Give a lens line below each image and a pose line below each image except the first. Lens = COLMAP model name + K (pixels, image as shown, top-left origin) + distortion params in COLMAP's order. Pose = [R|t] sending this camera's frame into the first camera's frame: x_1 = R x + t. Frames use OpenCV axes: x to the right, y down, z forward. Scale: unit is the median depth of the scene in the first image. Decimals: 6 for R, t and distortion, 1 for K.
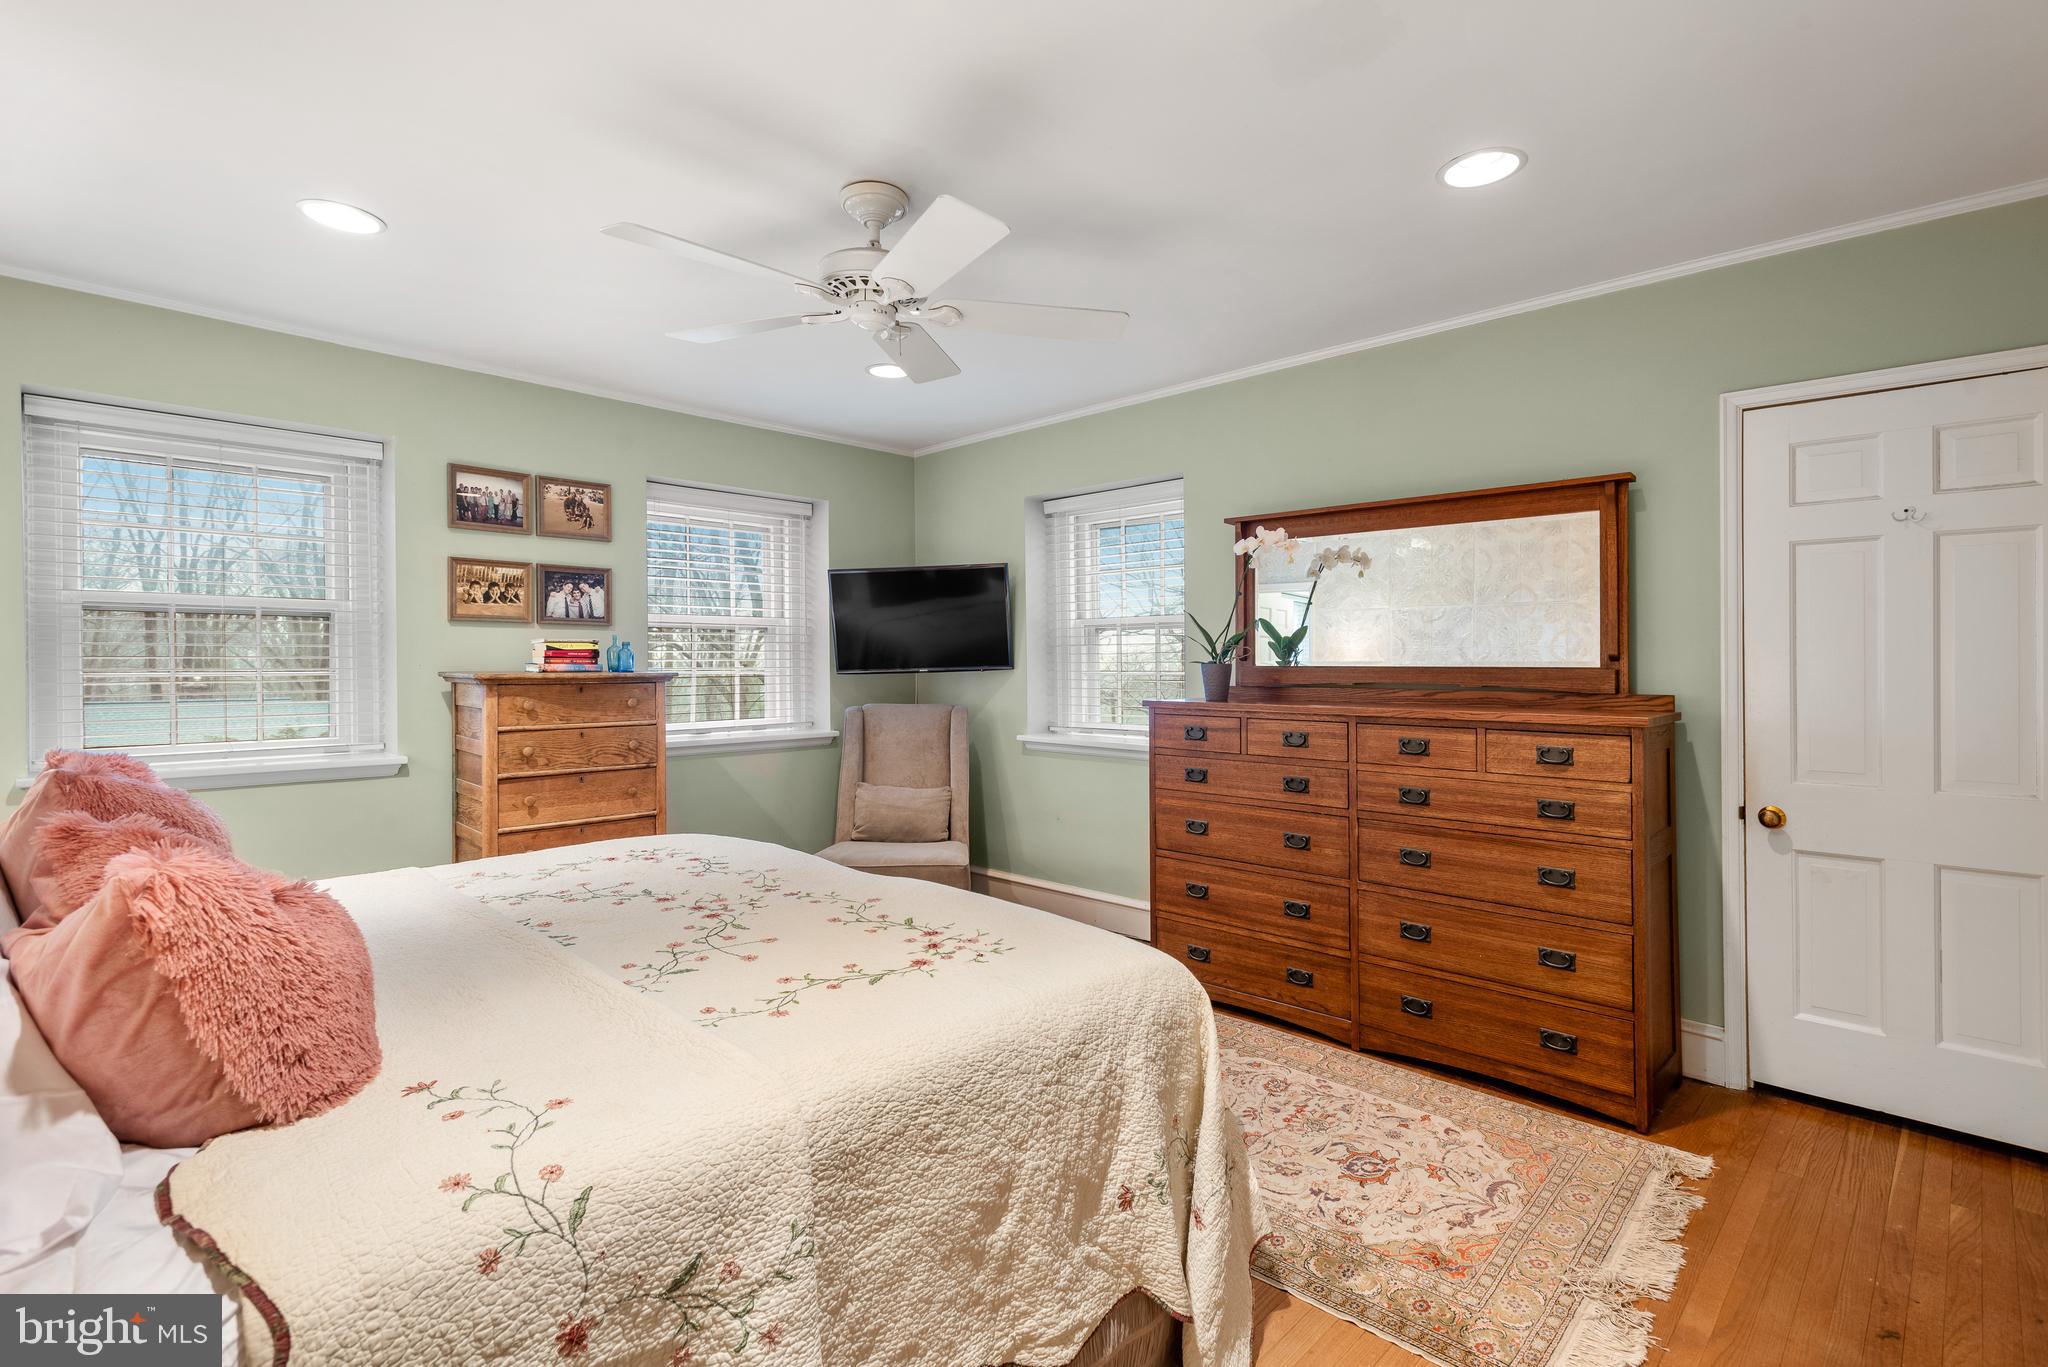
lens RADIAL K [[964.9, 0, 1018.0], [0, 964.9, 693.9], [0, 0, 1]] dist [0.023628, -0.011385]
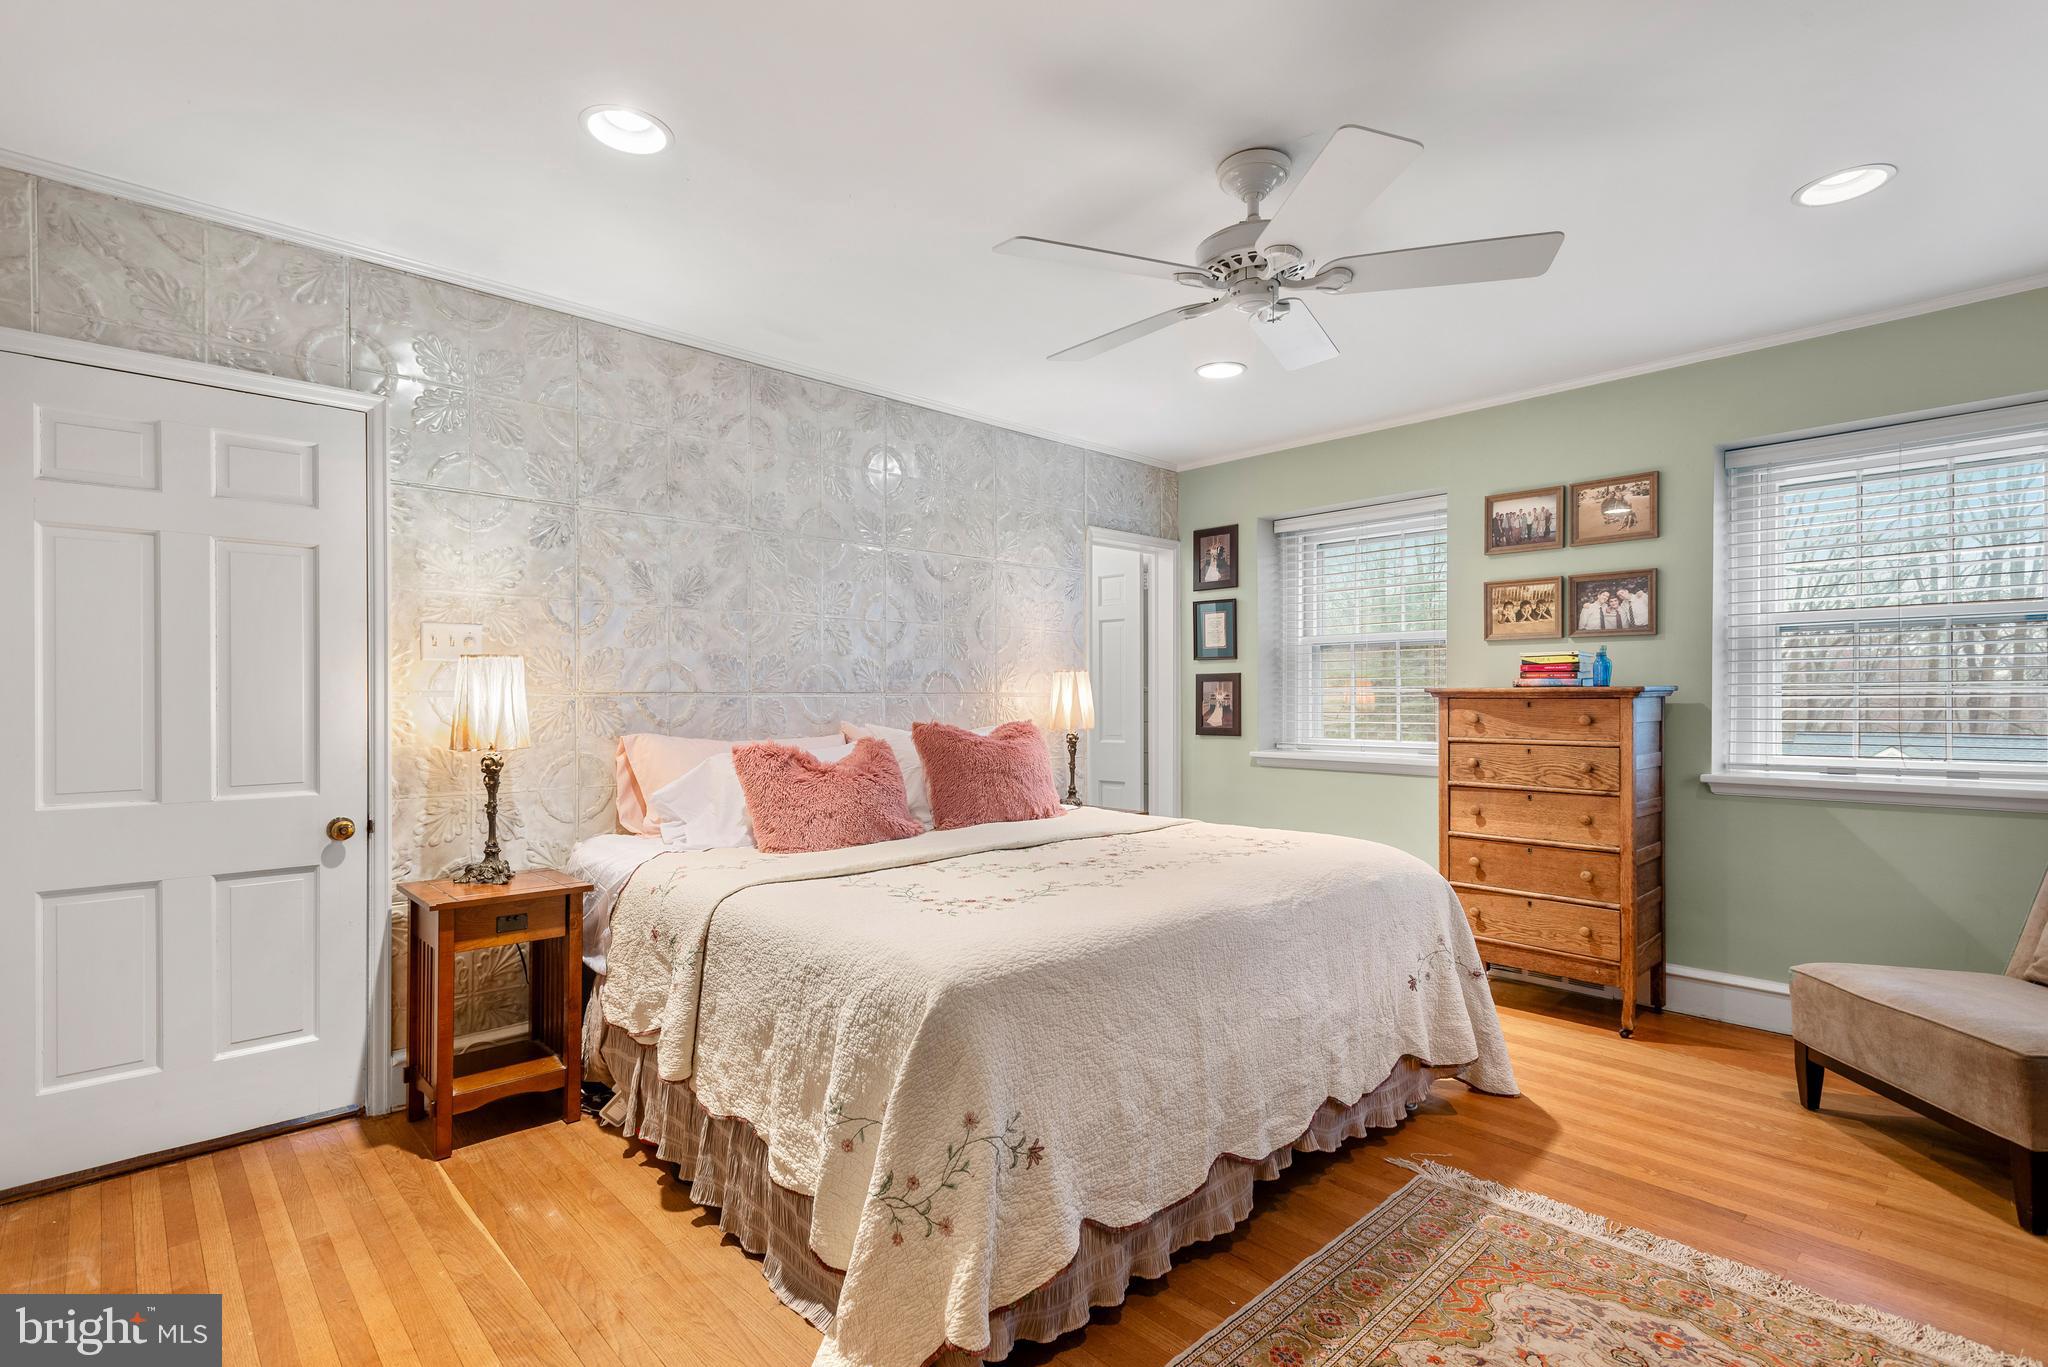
lens RADIAL K [[964.9, 0, 1018.0], [0, 964.9, 693.9], [0, 0, 1]] dist [0.023628, -0.011385]
pose [[-0.031017, -0.000548, -0.999519, 0.515220], [-0.029460, 0.999566, 0.000366, -0.000367], [0.999085, 0.029457, -0.031020, 0.504404]]
